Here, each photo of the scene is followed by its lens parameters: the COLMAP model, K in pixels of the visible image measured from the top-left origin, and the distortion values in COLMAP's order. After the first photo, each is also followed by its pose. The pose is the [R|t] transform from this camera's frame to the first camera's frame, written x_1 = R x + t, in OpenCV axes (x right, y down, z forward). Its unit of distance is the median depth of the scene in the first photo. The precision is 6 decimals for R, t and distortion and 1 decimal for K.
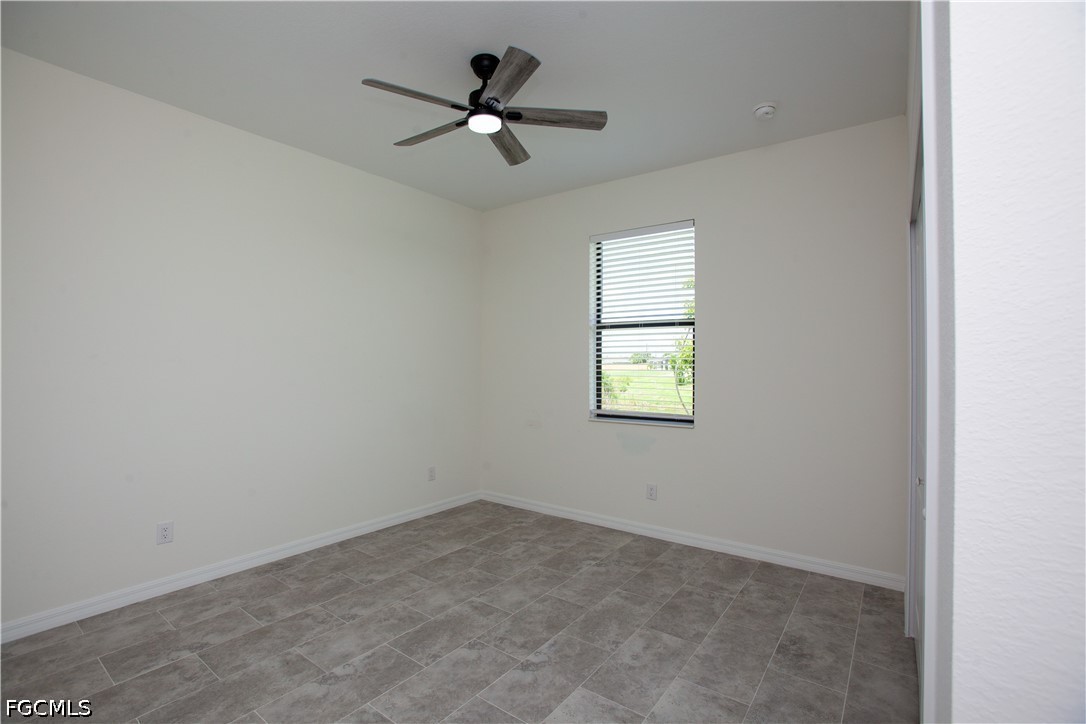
lens RADIAL K [[493.1, 0, 541.3], [0, 493.1, 364.1], [0, 0, 1]] dist [-0.036453, 0.008663]
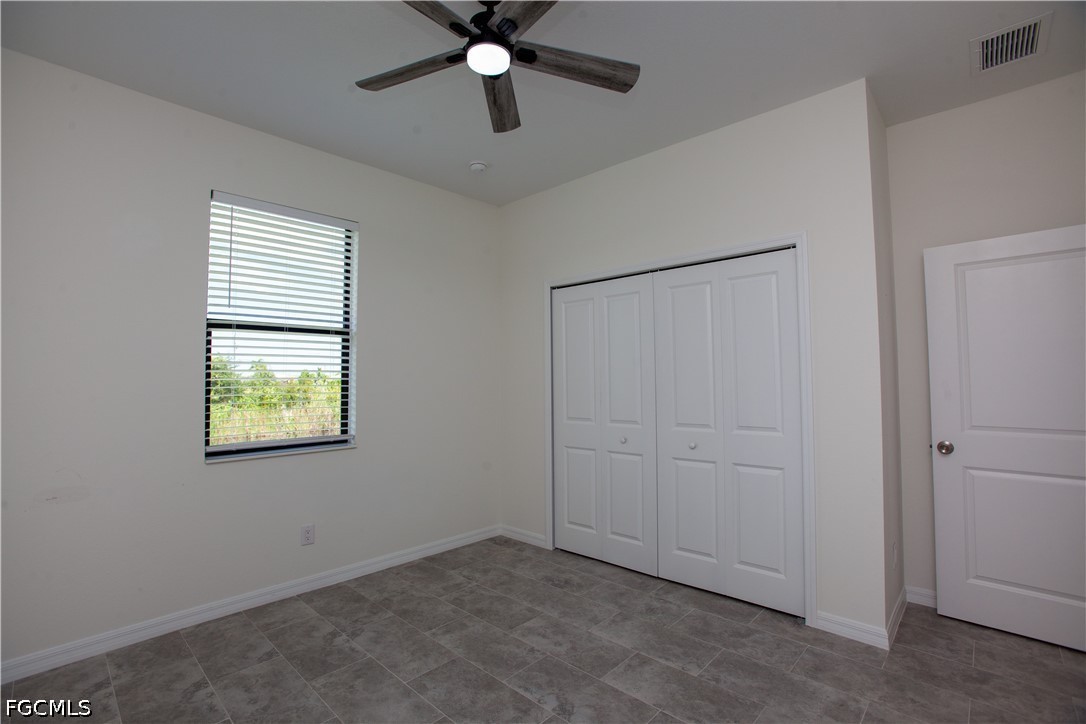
lens RADIAL K [[493.1, 0, 525.7], [0, 493.1, 361.7], [0, 0, 1]] dist [-0.036453, 0.008663]
pose [[0.134768, 0.039013, 0.990109, -0.791469], [0.006583, 0.999167, -0.040266, 0.013728], [-0.990855, 0.011945, 0.134399, 0.790243]]
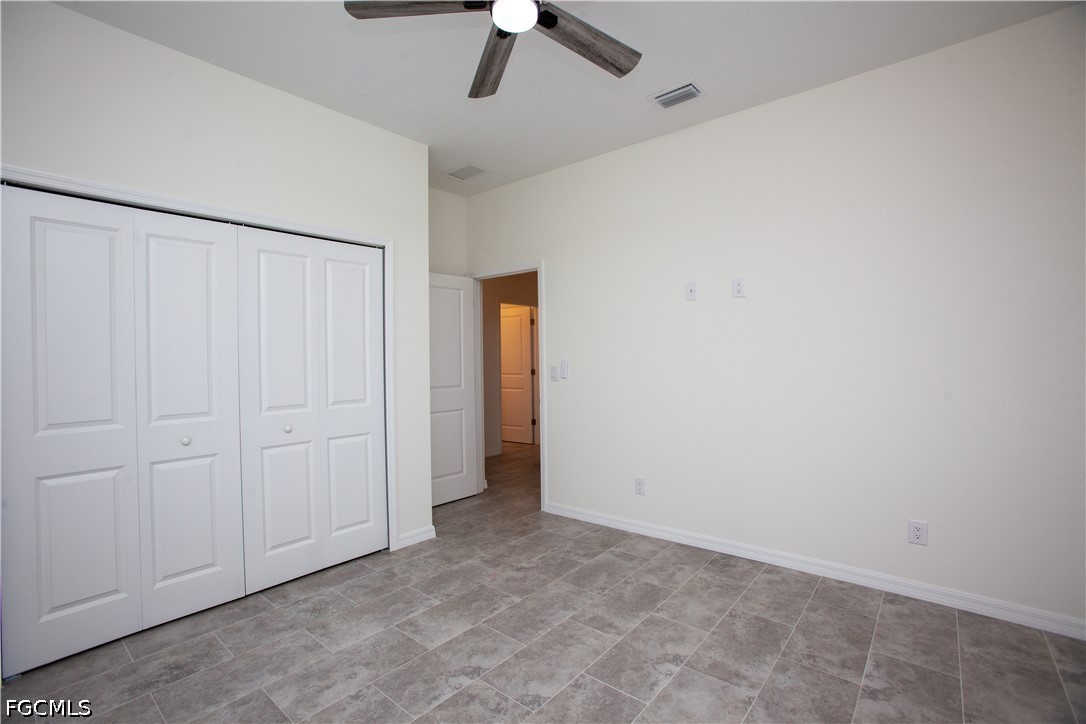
lens RADIAL K [[493.1, 0, 543.3], [0, 493.1, 362.8], [0, 0, 1]] dist [-0.036453, 0.008663]
pose [[-0.998504, 0.006970, 0.054236, -0.180823], [0.007312, 0.999955, 0.006112, 0.021078], [-0.054191, 0.006500, -0.998509, 1.606371]]
